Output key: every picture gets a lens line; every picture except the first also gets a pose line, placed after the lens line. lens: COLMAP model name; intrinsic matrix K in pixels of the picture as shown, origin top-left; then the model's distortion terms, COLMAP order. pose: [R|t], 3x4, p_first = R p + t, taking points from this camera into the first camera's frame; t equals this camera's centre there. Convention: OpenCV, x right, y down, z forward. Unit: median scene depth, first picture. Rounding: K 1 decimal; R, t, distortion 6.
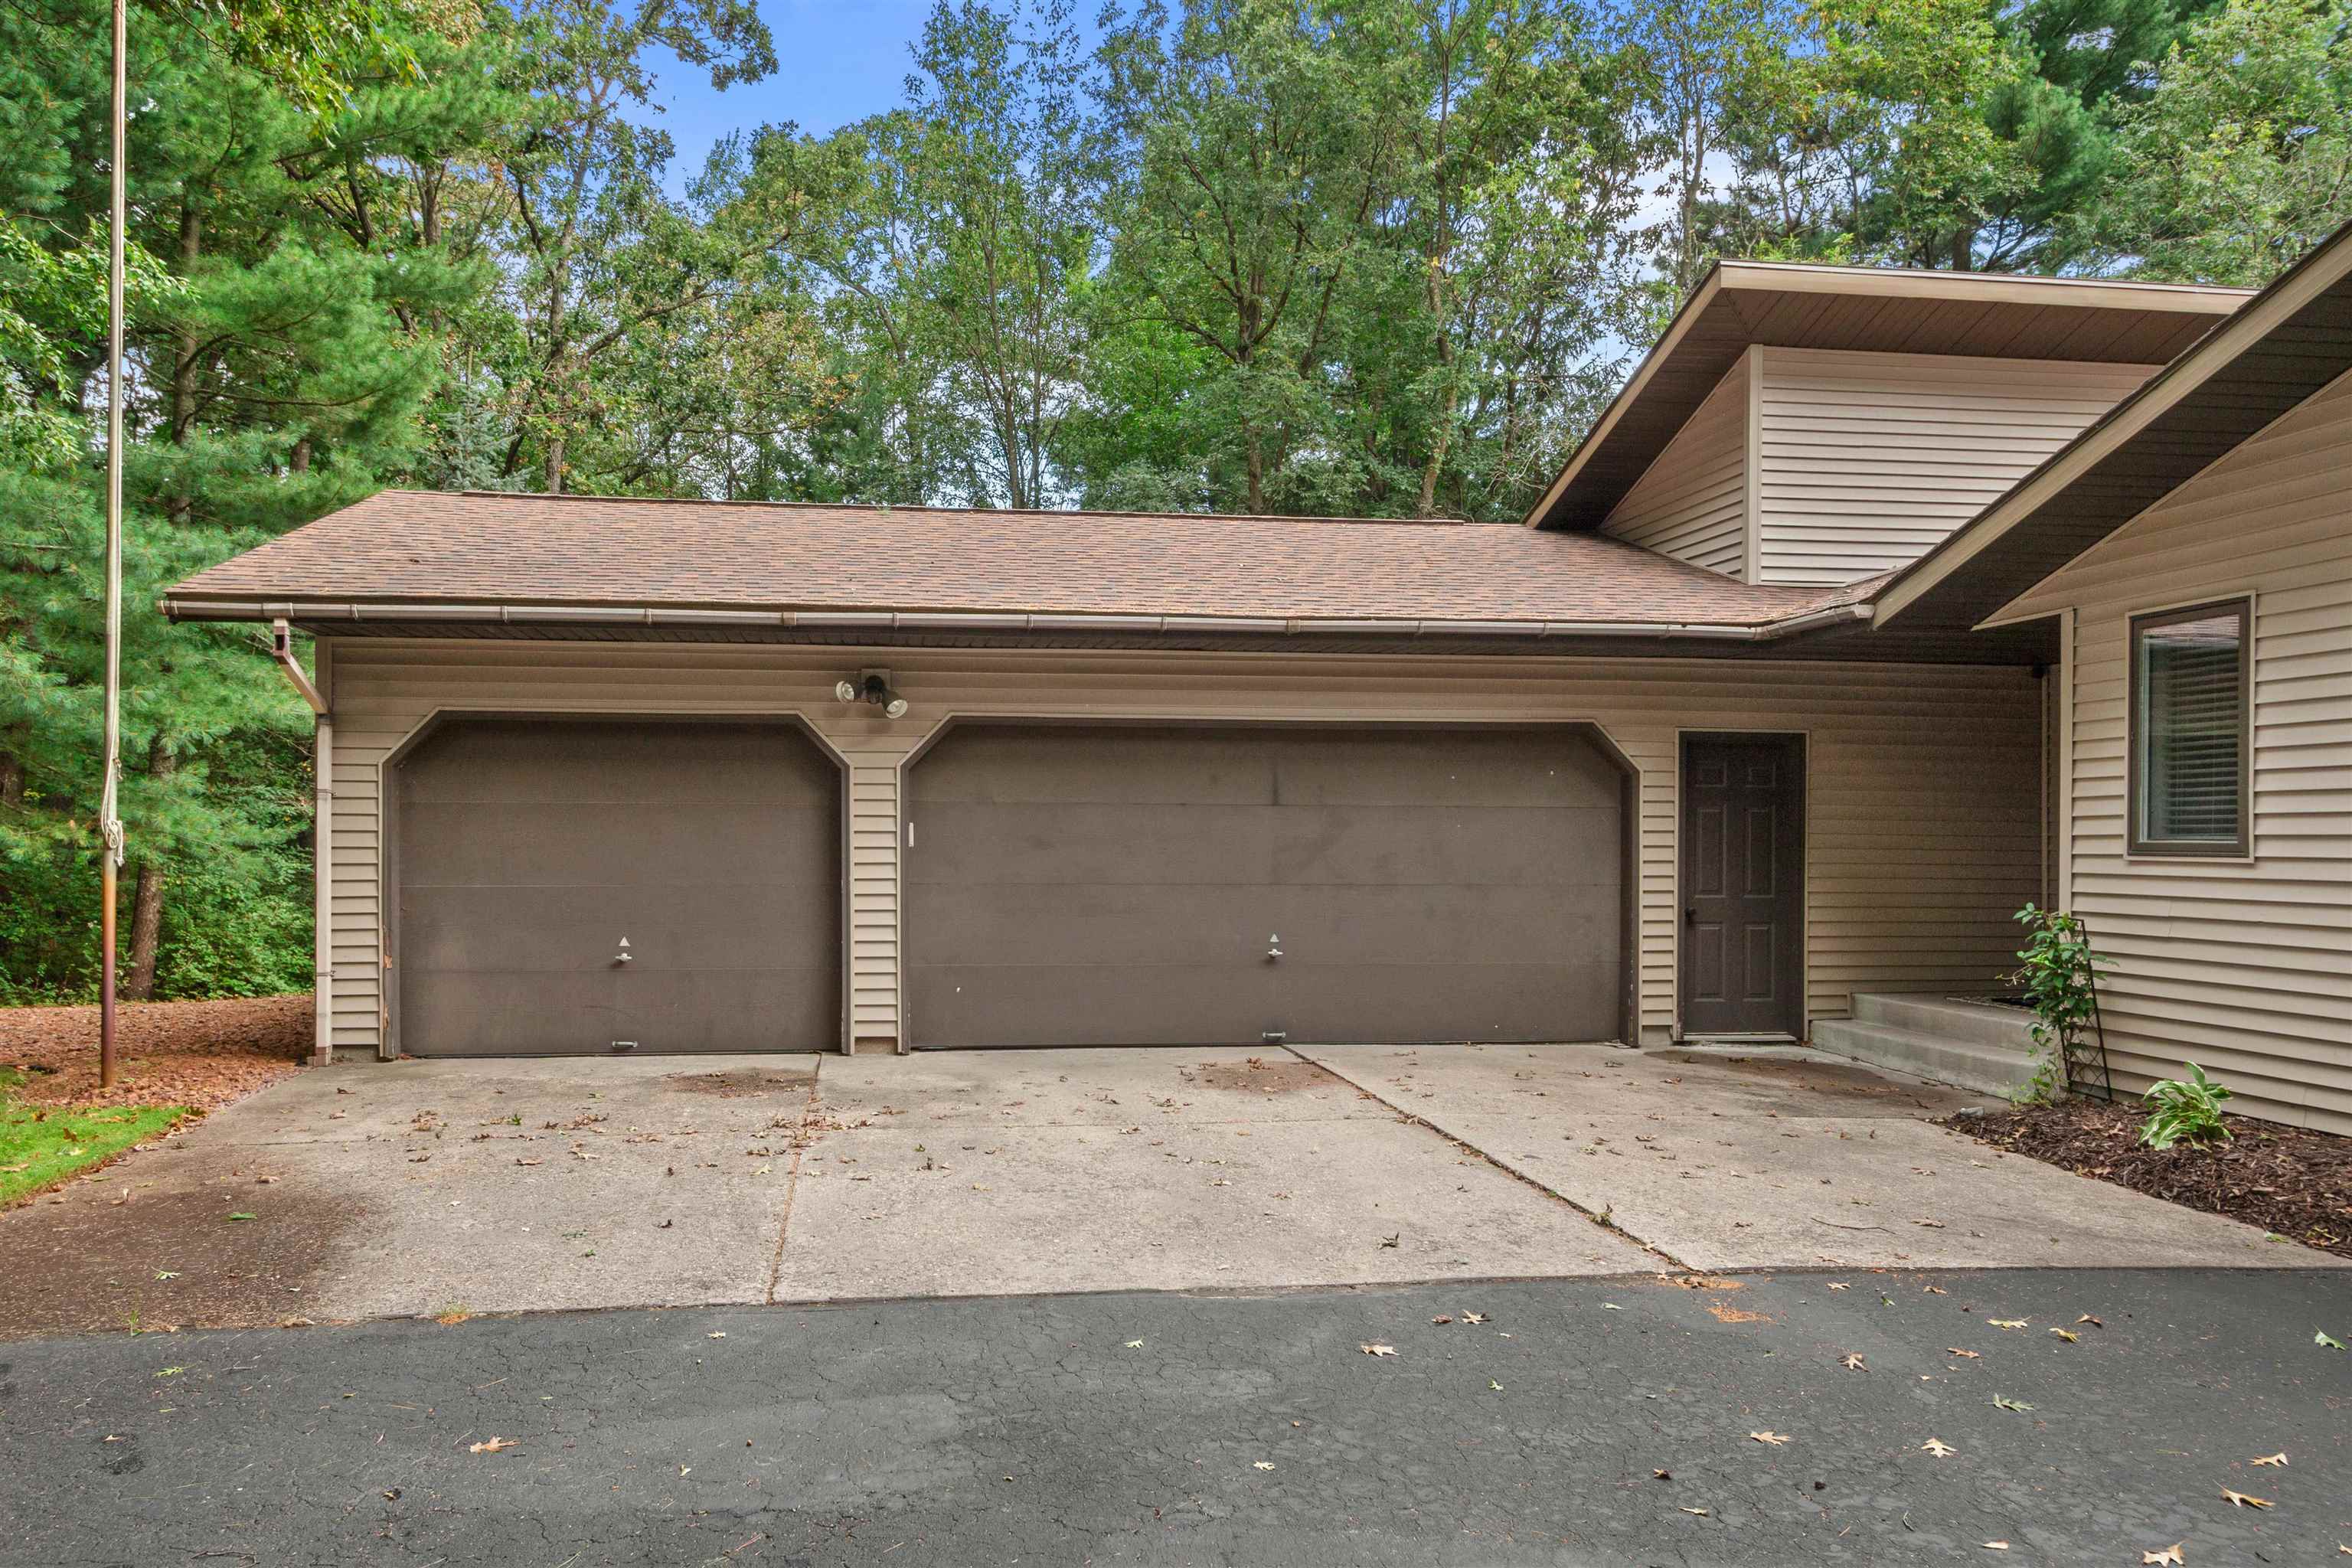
lens RADIAL K [[1647.6, 0, 1104.4], [0, 1647.6, 845.3], [0, 0, 1]] dist [-0.001949, -0.001592]
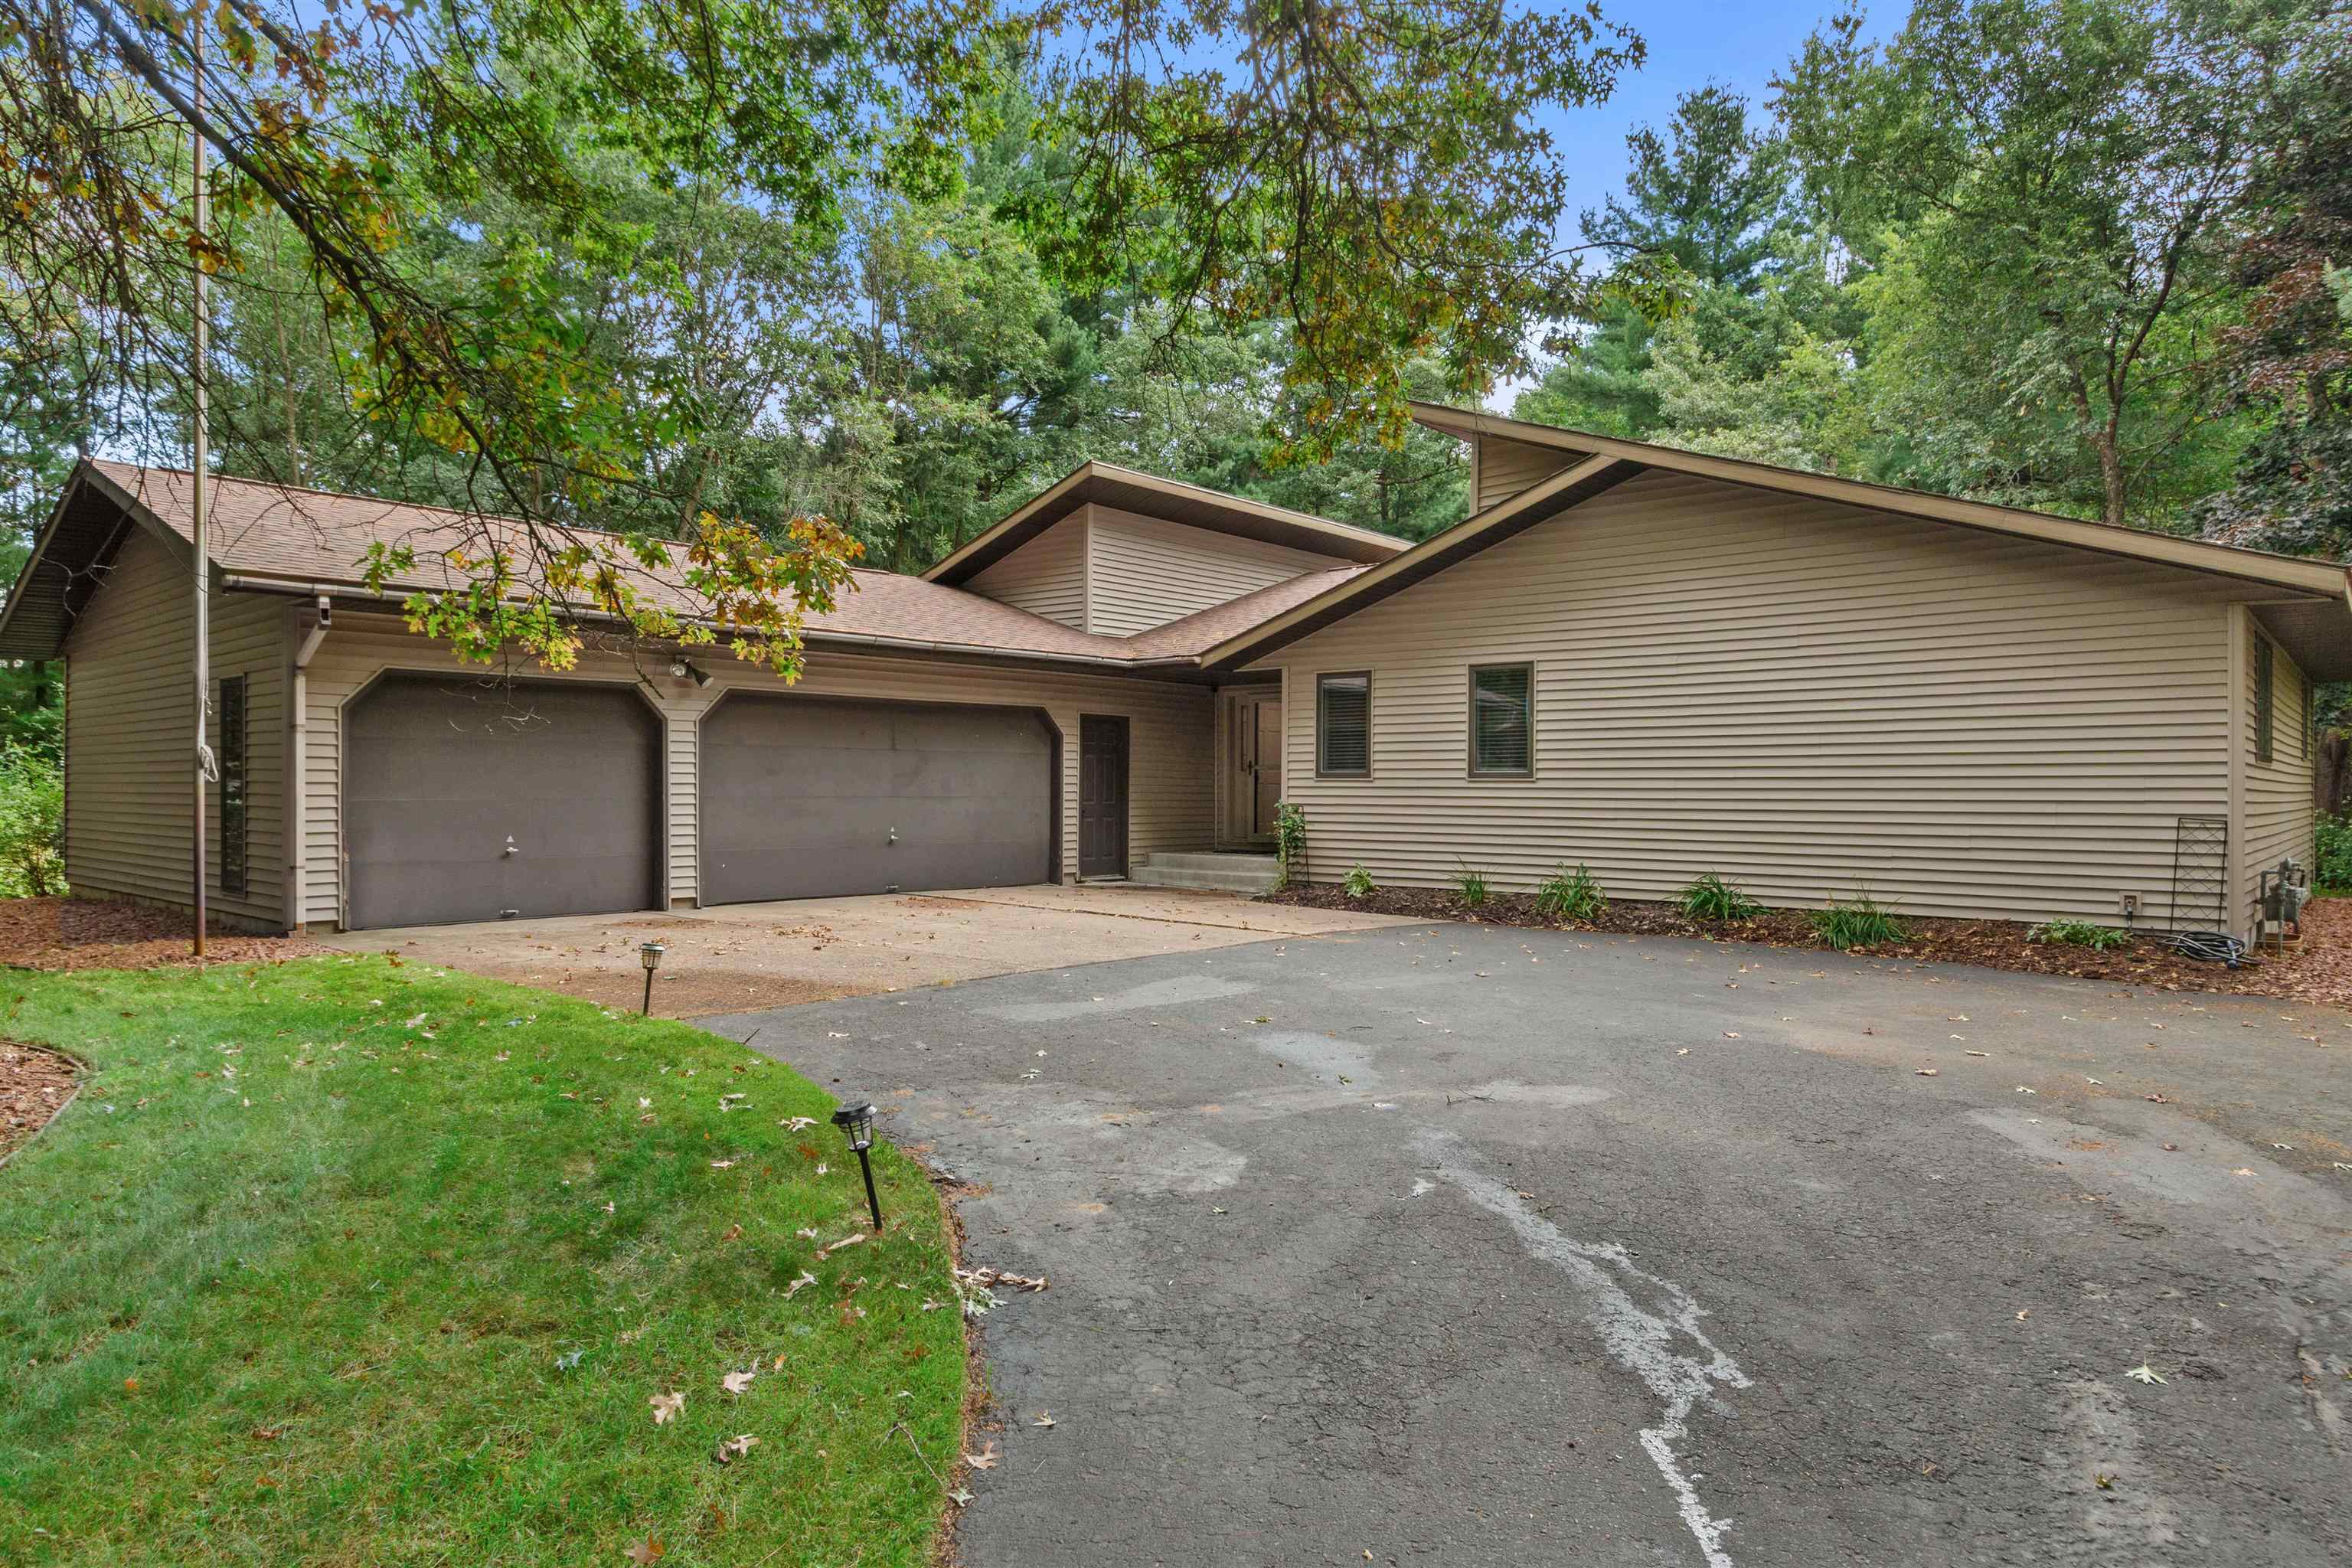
lens RADIAL K [[1374.0, 0, 1175.1], [0, 1374.0, 769.5], [0, 0, 1]] dist [-0.018913, -0.000157]
pose [[0.756405, 0.007814, 0.654057, -0.673681], [0.001690, 0.999902, -0.013900, 0.017829], [-0.654102, 0.011620, 0.756317, -0.270233]]
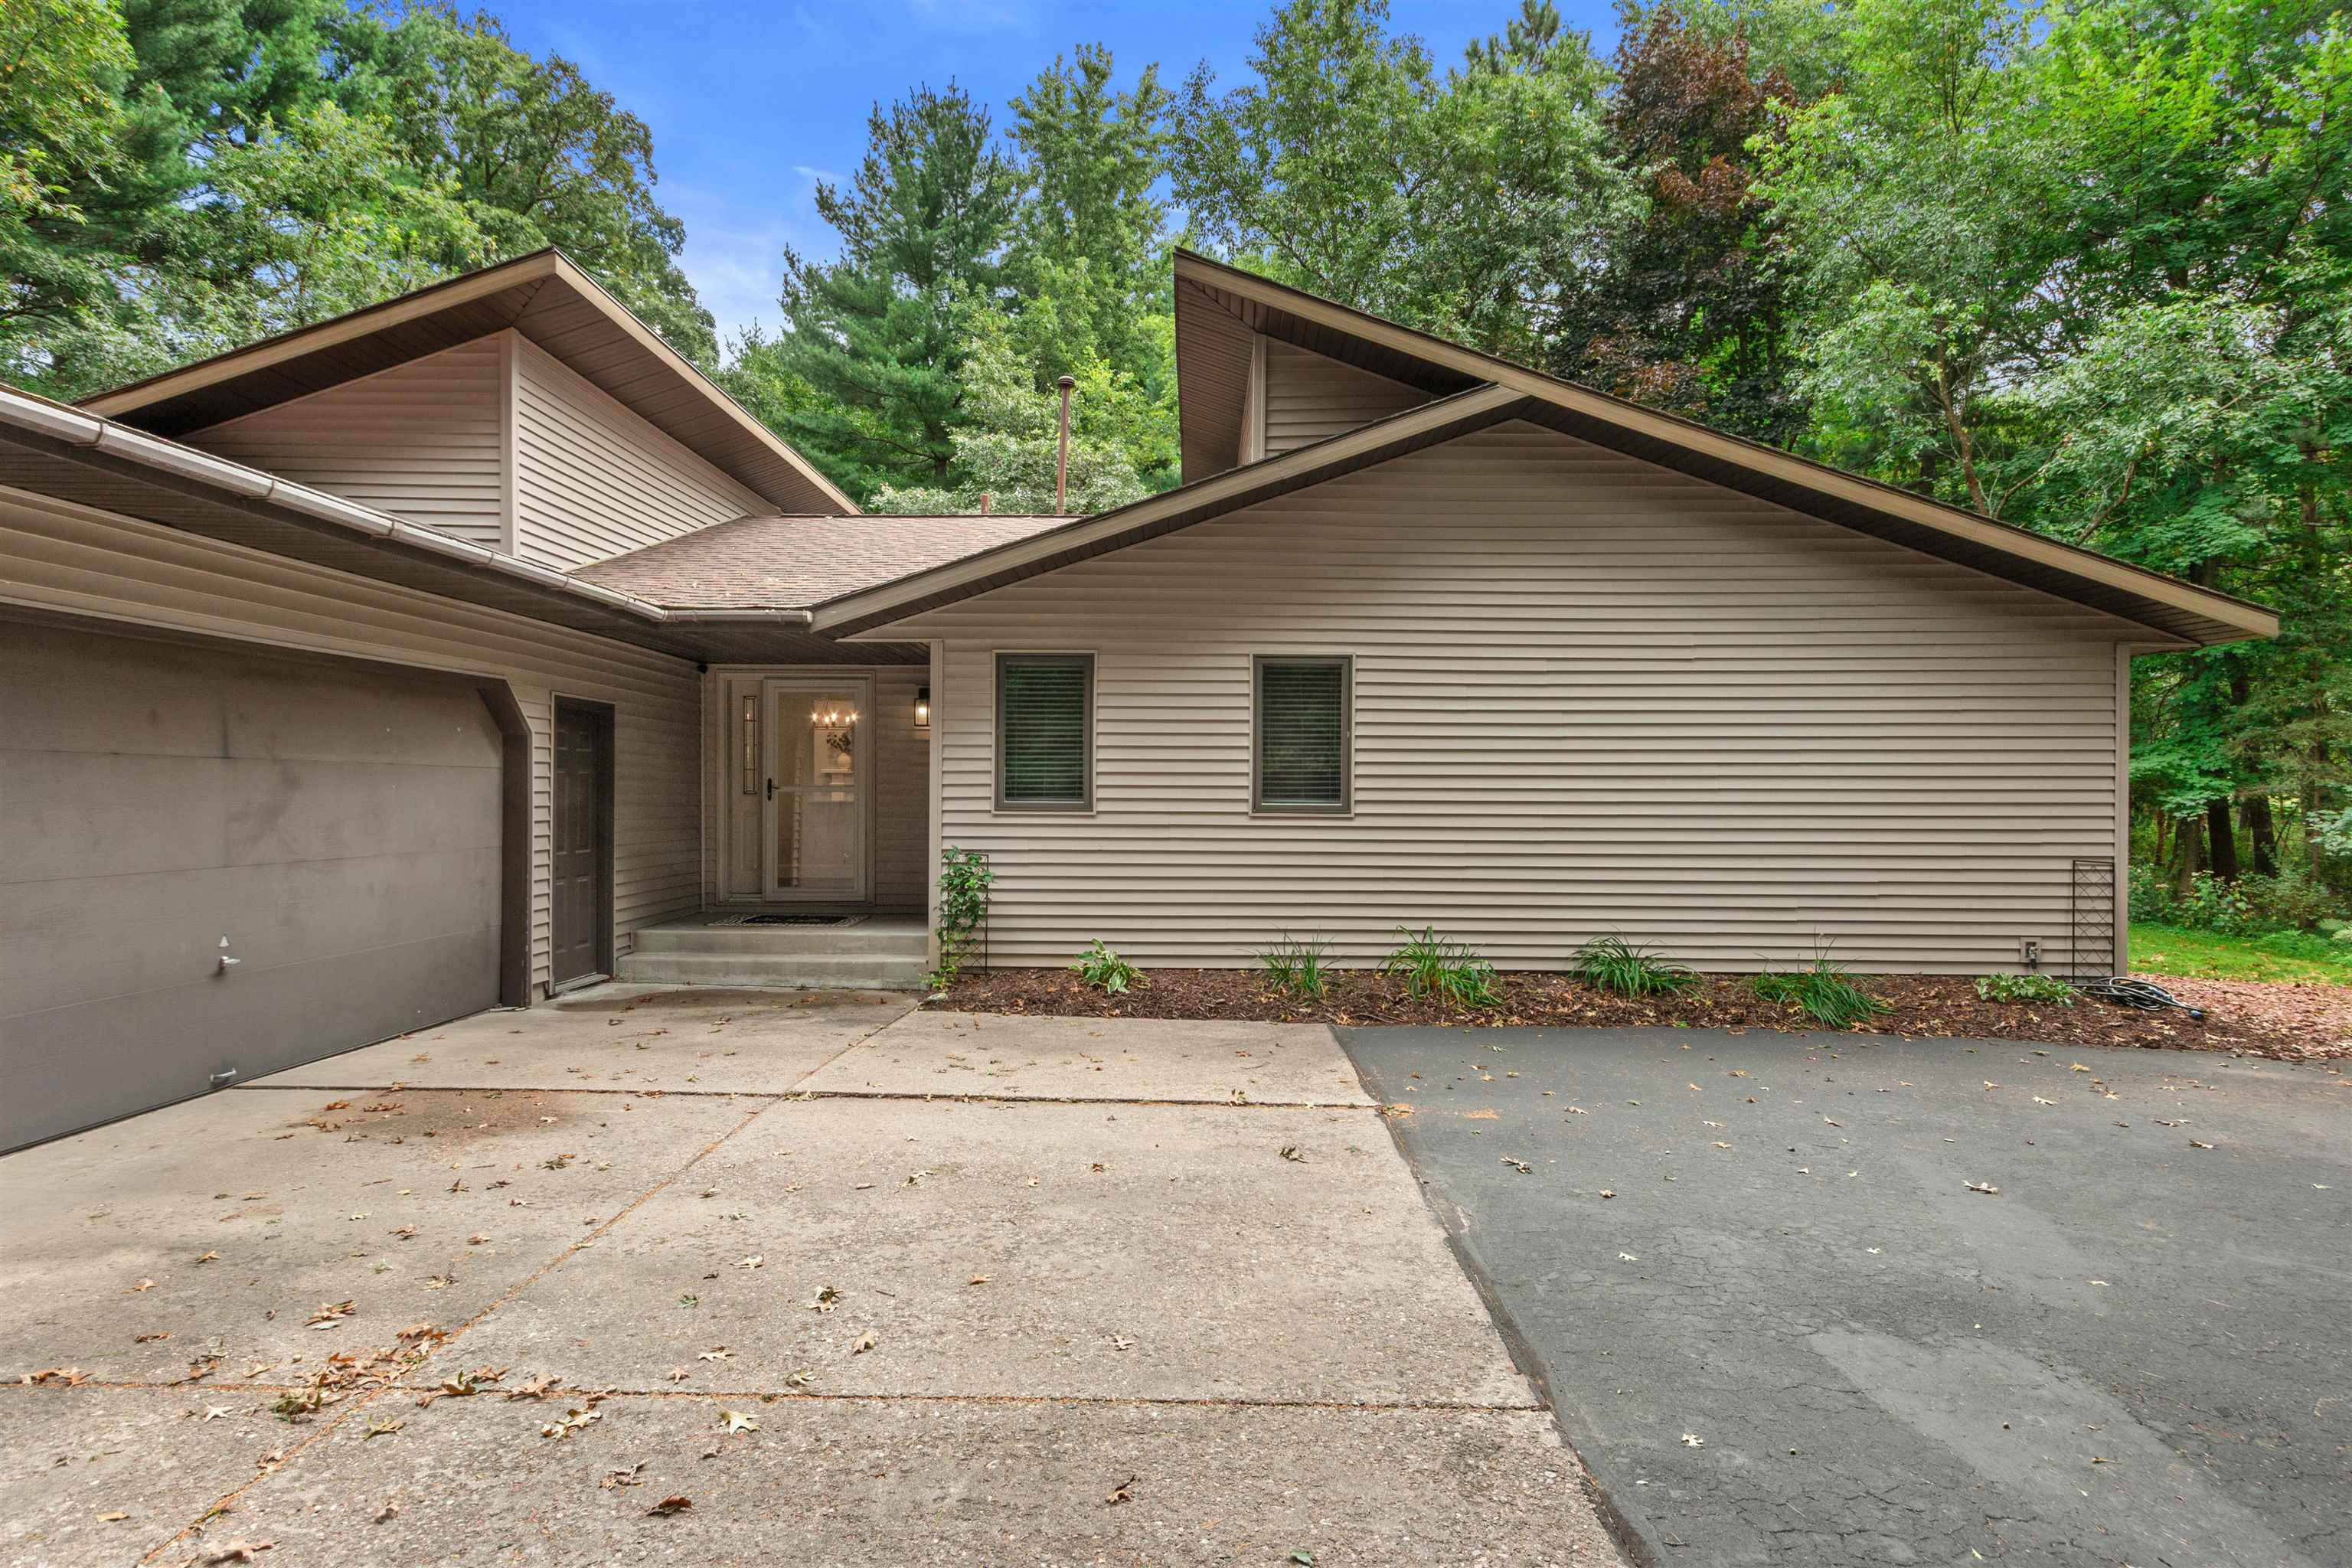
lens RADIAL K [[1266.9, 0, 1183.4], [0, 1266.9, 802.4], [0, 0, 1]] dist [0.016475, -0.000626]
pose [[0.163886, -0.011409, 0.986413, -0.440477], [-0.000651, 0.999932, 0.011673, -0.013502], [-0.986479, -0.002556, 0.163867, 0.560915]]
